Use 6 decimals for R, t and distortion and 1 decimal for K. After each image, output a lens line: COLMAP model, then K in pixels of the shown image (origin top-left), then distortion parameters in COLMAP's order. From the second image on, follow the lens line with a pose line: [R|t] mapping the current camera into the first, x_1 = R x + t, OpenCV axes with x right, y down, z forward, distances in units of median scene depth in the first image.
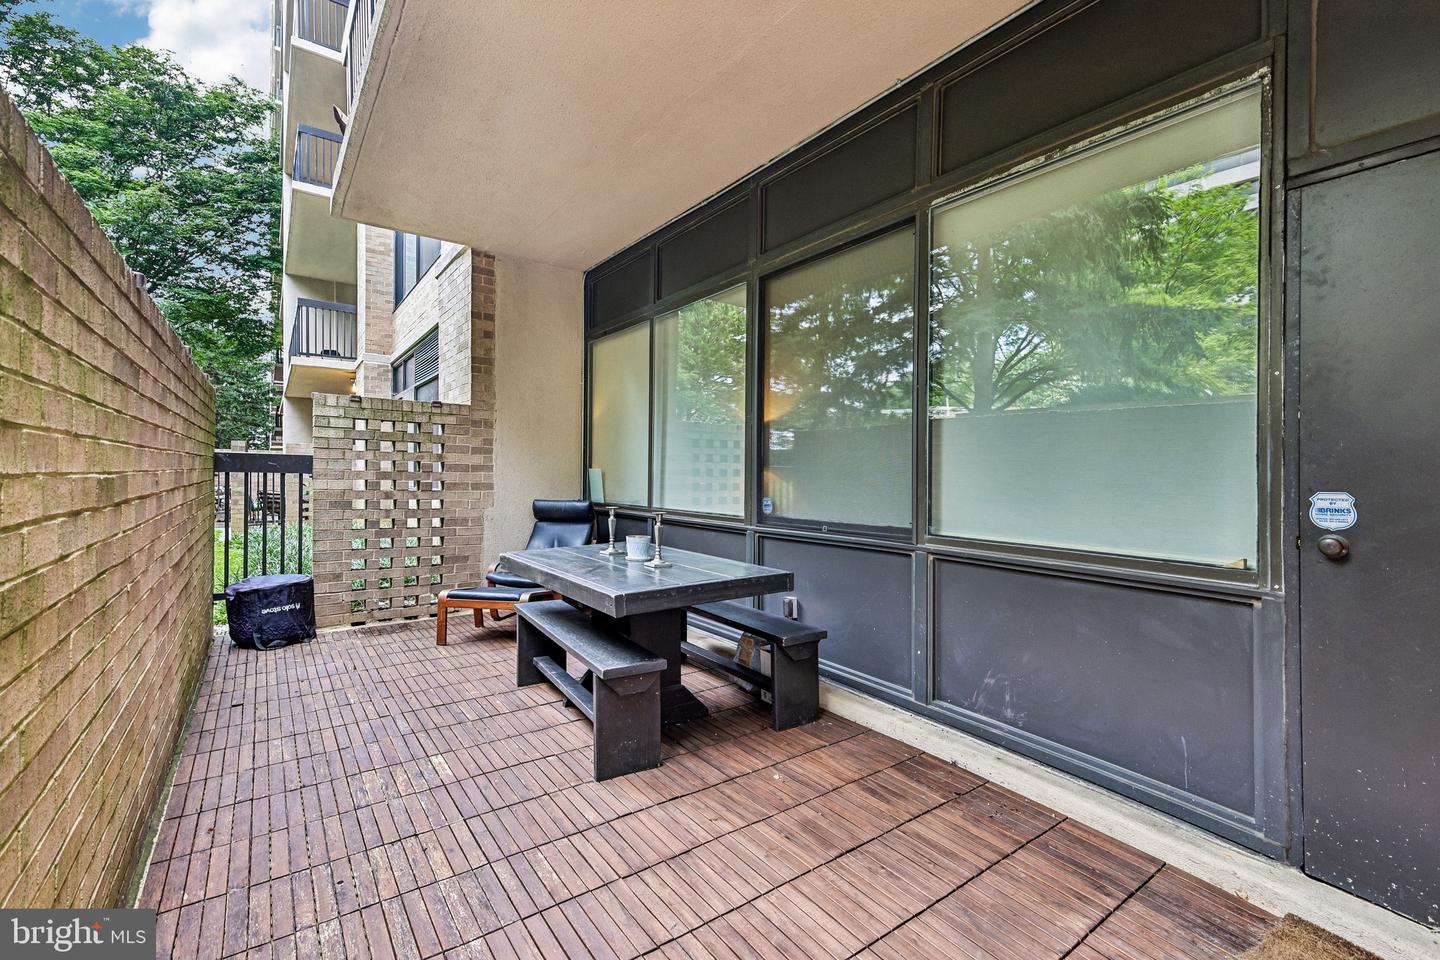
lens RADIAL K [[624.2, 0, 721.6], [0, 624.2, 479.0], [0, 0, 1]] dist [0.002132, 0.000014]
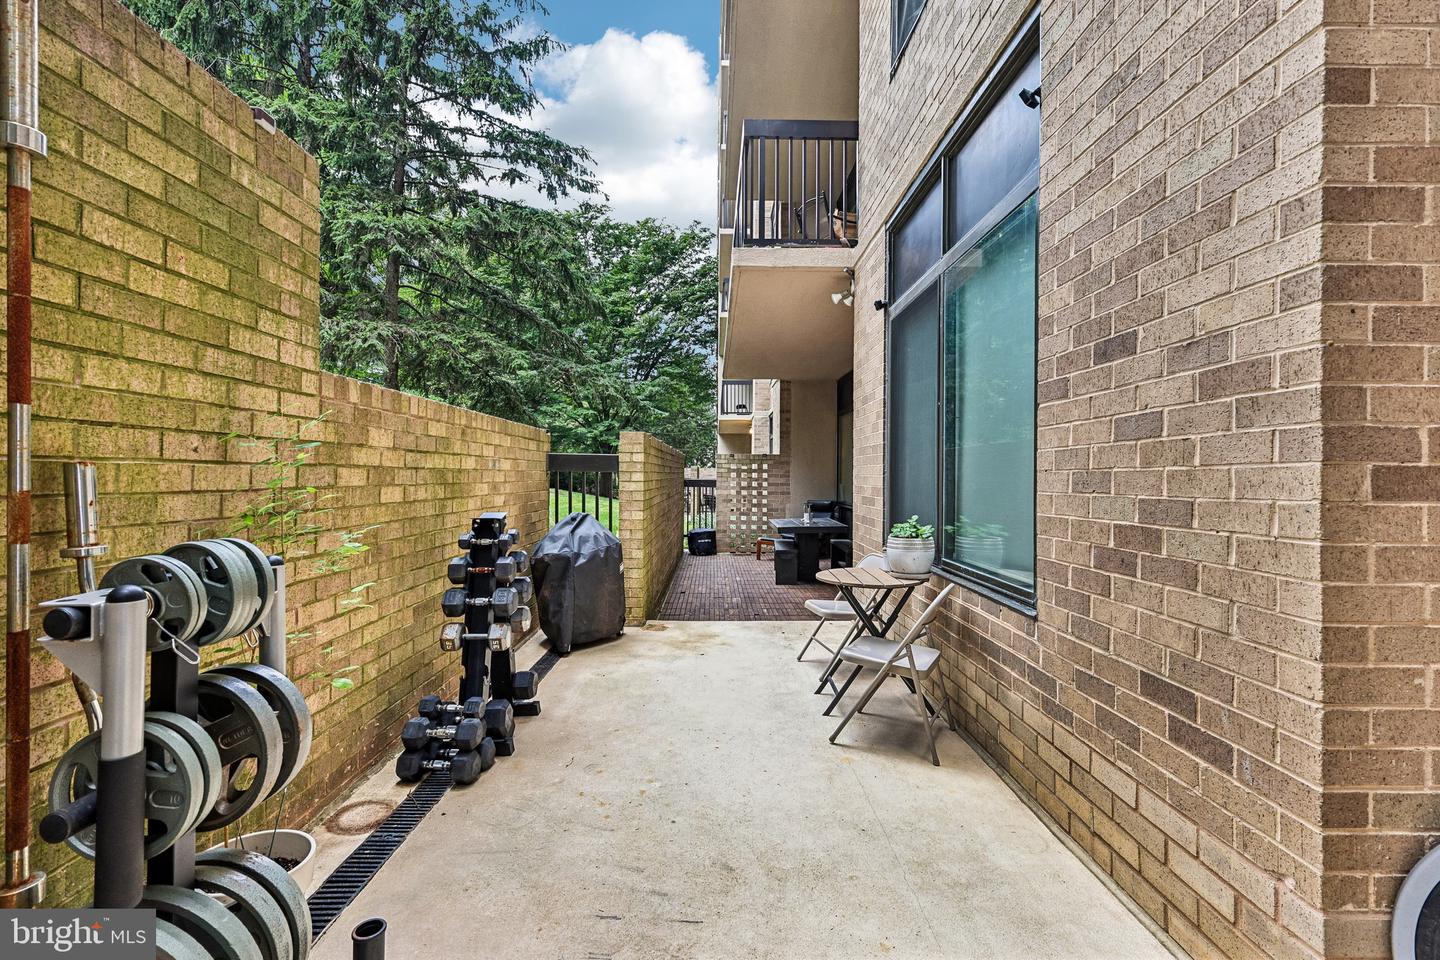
lens RADIAL K [[624.2, 0, 719.5], [0, 624.2, 481.5], [0, 0, 1]] dist [0.002132, 0.000014]
pose [[0.811398, -0.002182, -0.584490, 0.674577], [-0.000521, 0.999990, -0.004456, -0.018800], [0.584494, 0.003920, 0.811388, -0.836203]]
